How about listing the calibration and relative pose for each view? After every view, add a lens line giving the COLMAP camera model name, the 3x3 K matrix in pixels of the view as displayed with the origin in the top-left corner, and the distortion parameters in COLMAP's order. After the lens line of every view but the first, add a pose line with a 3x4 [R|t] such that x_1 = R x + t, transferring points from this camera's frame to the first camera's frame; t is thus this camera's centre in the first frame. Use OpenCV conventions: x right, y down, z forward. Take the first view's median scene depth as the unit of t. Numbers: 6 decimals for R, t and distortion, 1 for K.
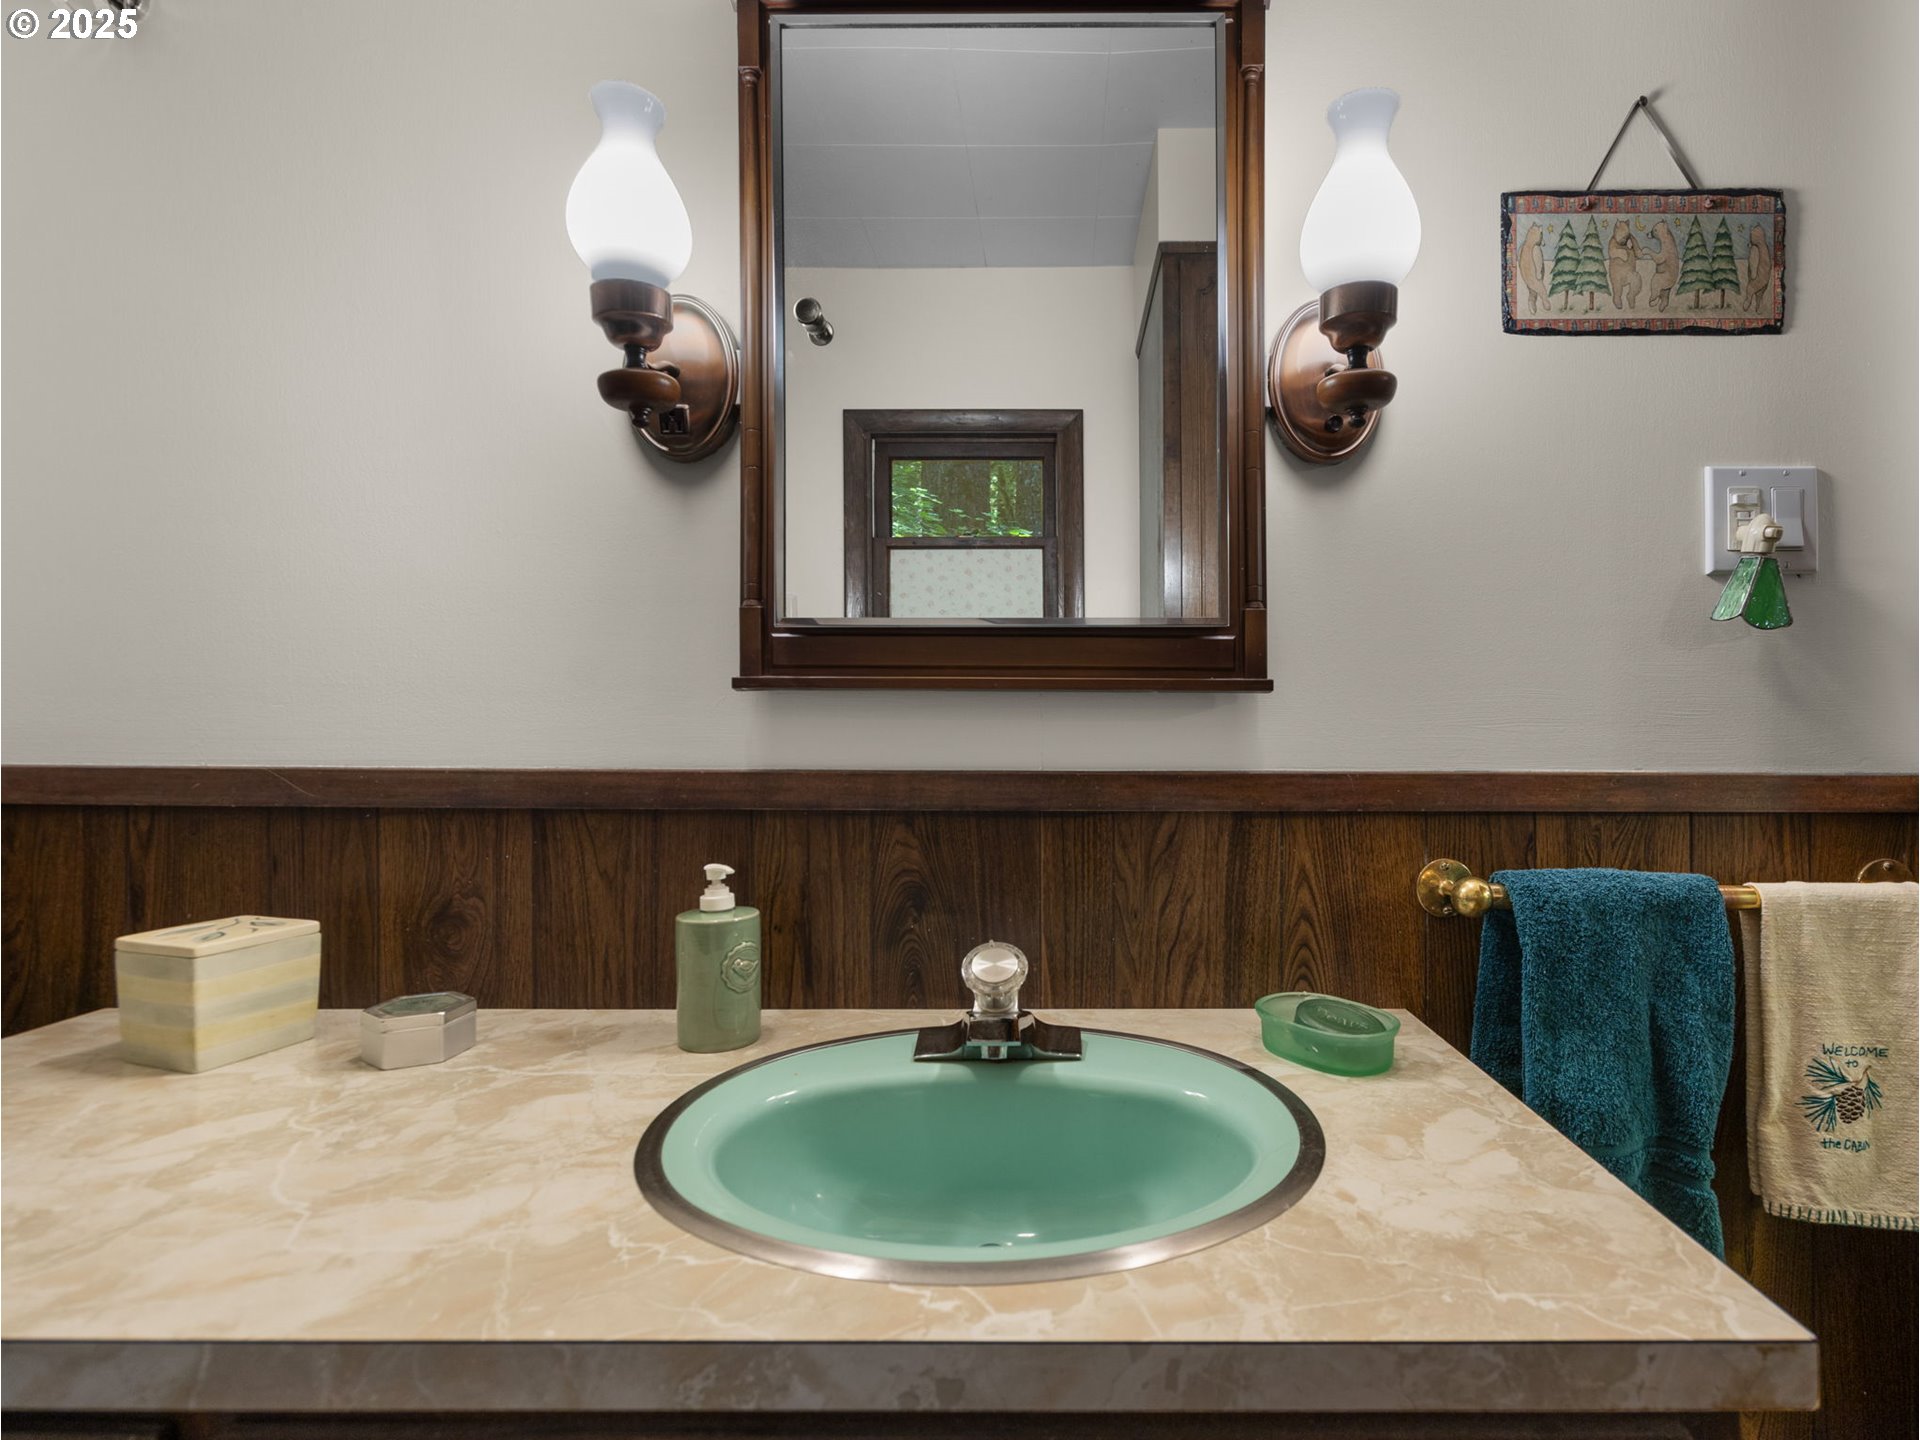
lens RADIAL K [[921.7, 0, 944.2], [0, 921.7, 721.6], [0, 0, 1]] dist [-0.002365, -0.000380]
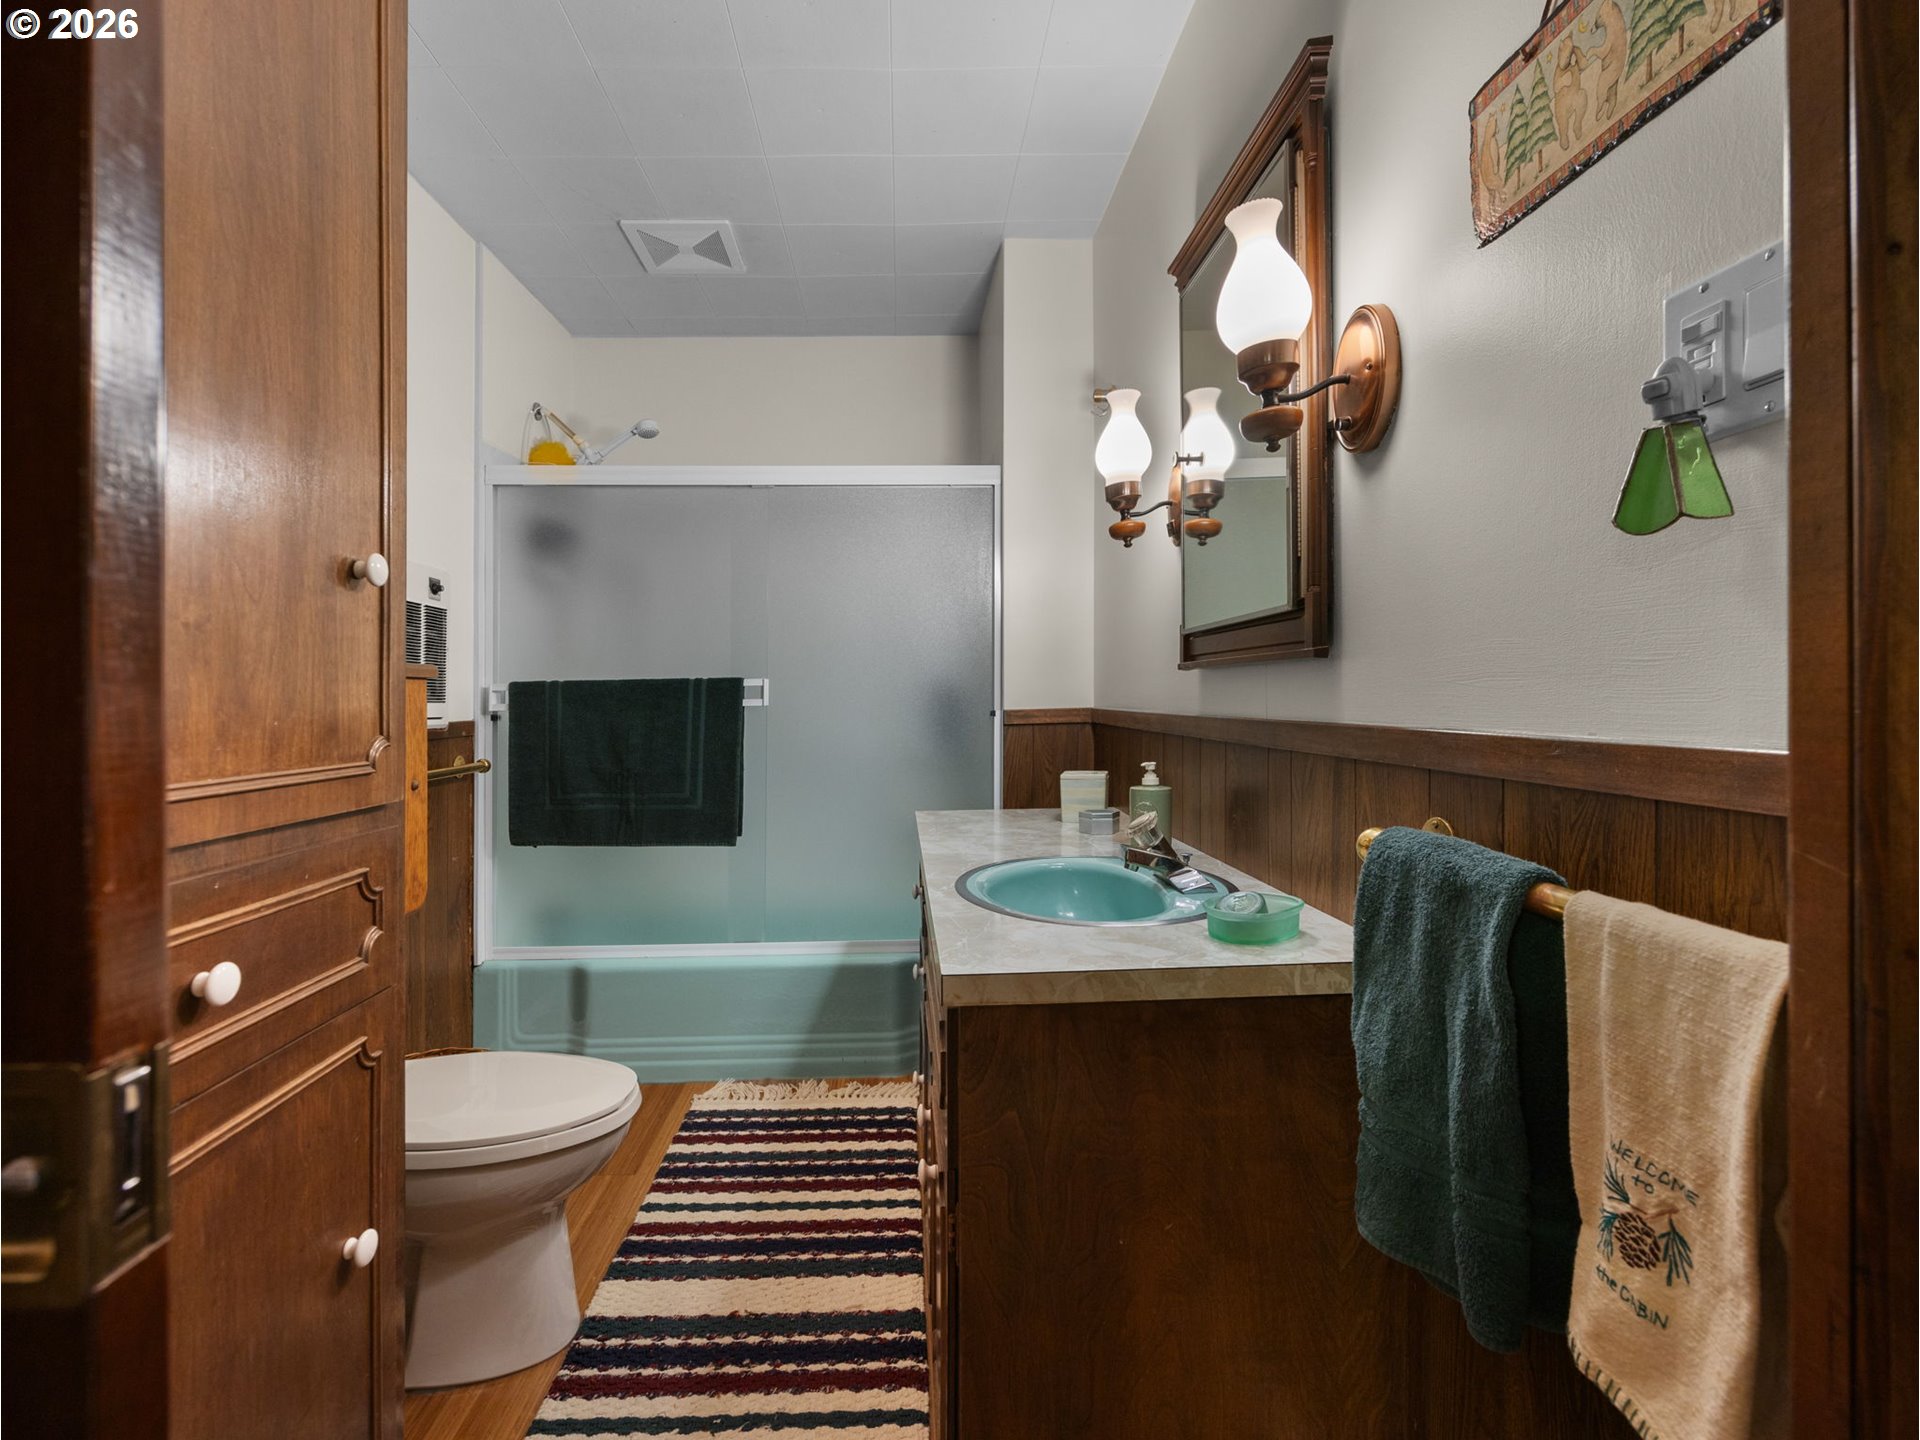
lens RADIAL K [[921.7, 0, 944.2], [0, 921.7, 721.6], [0, 0, 1]] dist [-0.002365, -0.000380]
pose [[0.049601, 0.023969, -0.998481, 1.561873], [0.008893, 0.999662, 0.024439, 0.017689], [0.998730, -0.010091, 0.049371, 0.440164]]
